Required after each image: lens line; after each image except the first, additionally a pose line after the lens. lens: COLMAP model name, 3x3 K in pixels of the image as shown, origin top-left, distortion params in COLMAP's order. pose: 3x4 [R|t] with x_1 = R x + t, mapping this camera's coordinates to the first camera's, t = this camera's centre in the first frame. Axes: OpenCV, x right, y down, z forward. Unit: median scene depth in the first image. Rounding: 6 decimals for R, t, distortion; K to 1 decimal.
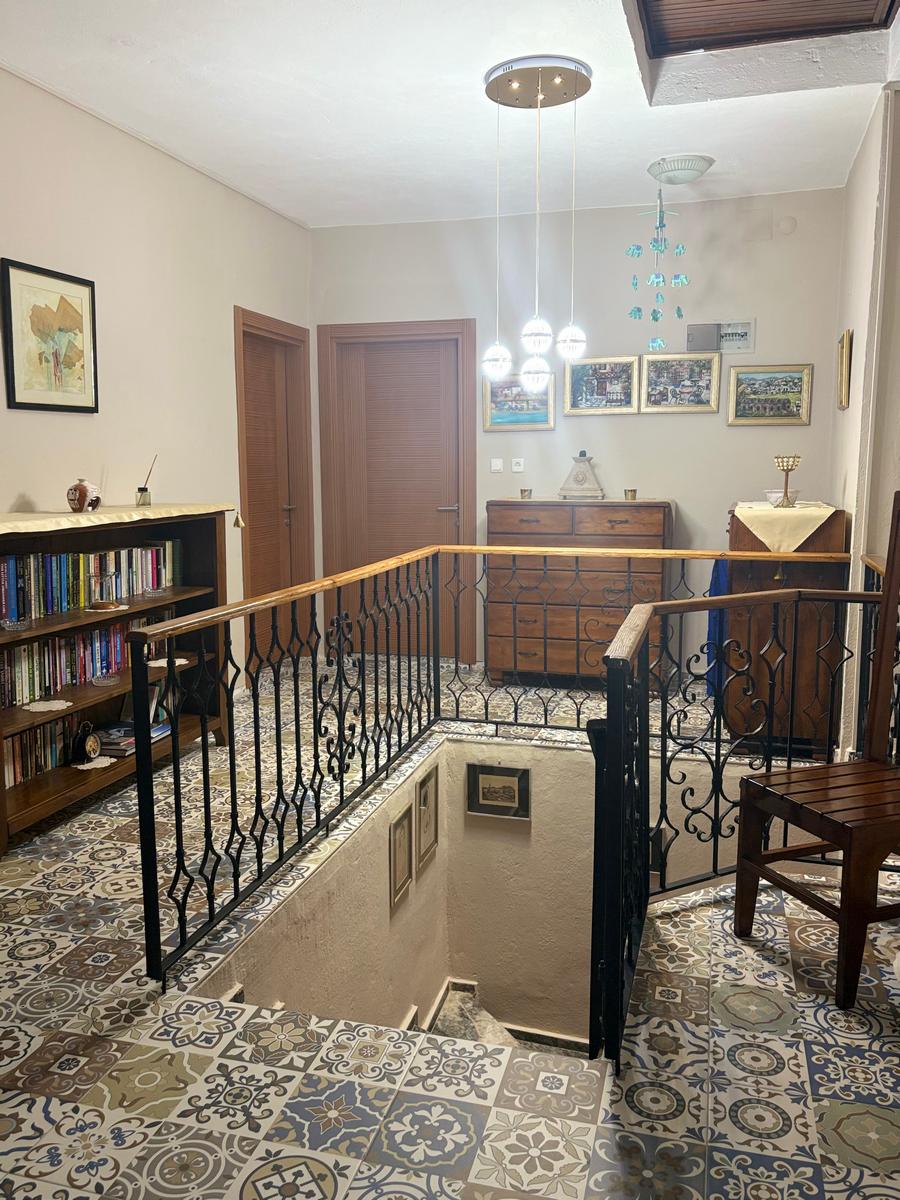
lens RADIAL K [[974.0, 0, 443.1], [0, 974.0, 599.9], [0, 0, 1]] dist [0.047103, -0.050804]
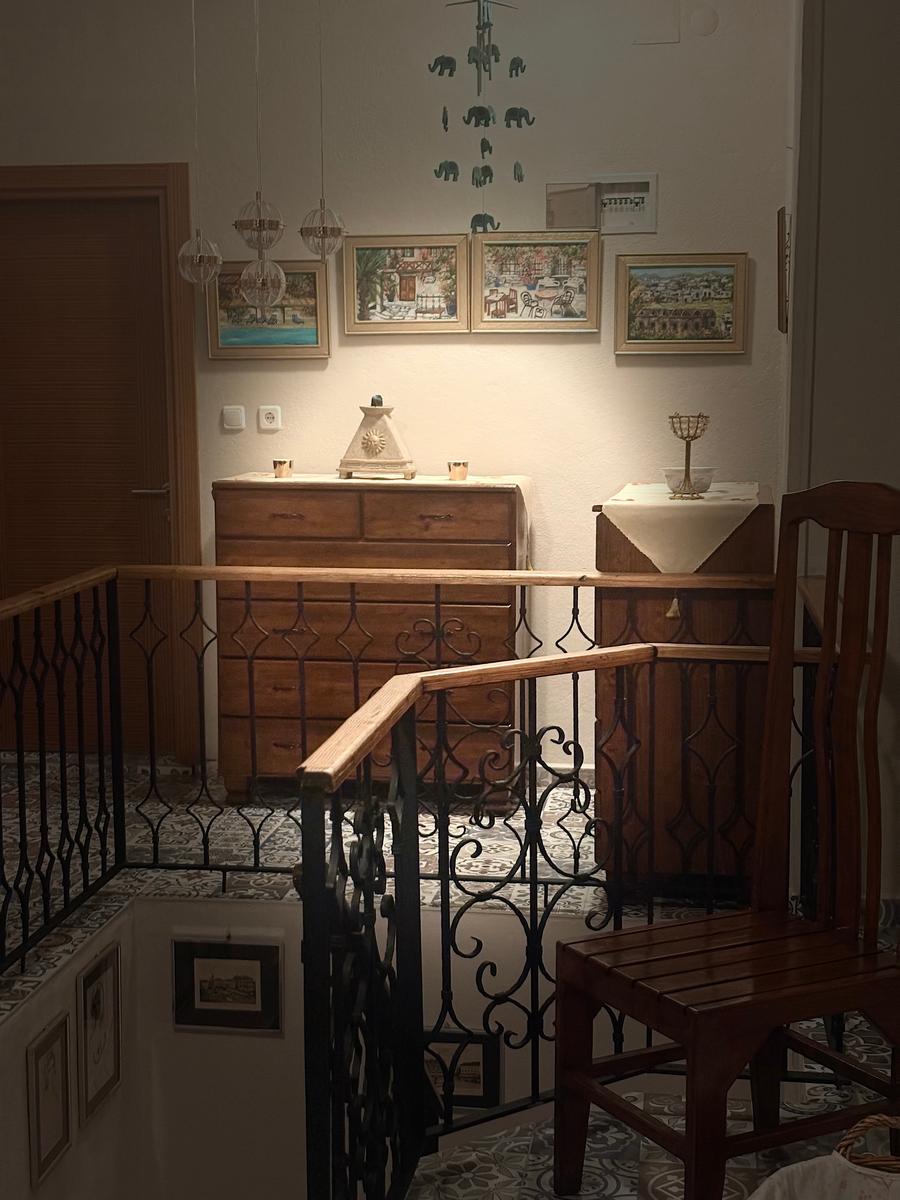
lens RADIAL K [[1813.6, 0, 441.0], [0, 1813.6, 618.1], [0, 0, 1]] dist [0.075270, 0.000000]
pose [[0.991251, -0.017645, 0.130804, 0.062416], [0.018624, 0.999807, -0.006267, -0.020482], [-0.130668, 0.008648, 0.991388, -0.138636]]
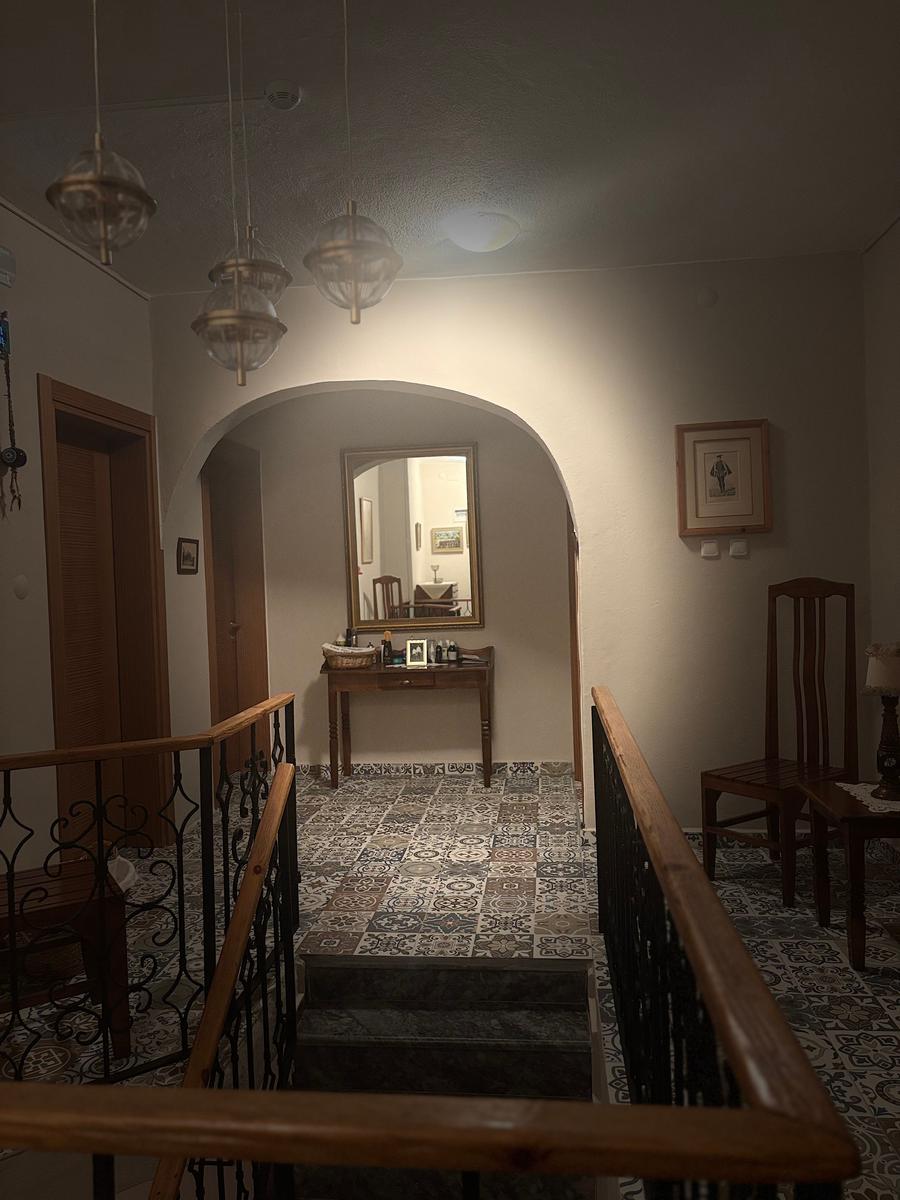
lens RADIAL K [[910.4, 0, 446.2], [0, 910.4, 597.3], [0, 0, 1]] dist [0.047921, -0.053617]
pose [[-0.985963, 0.037583, -0.162677, 0.093506], [0.010411, 0.986279, 0.164761, -0.226393], [0.166637, 0.160755, -0.972826, 1.565650]]
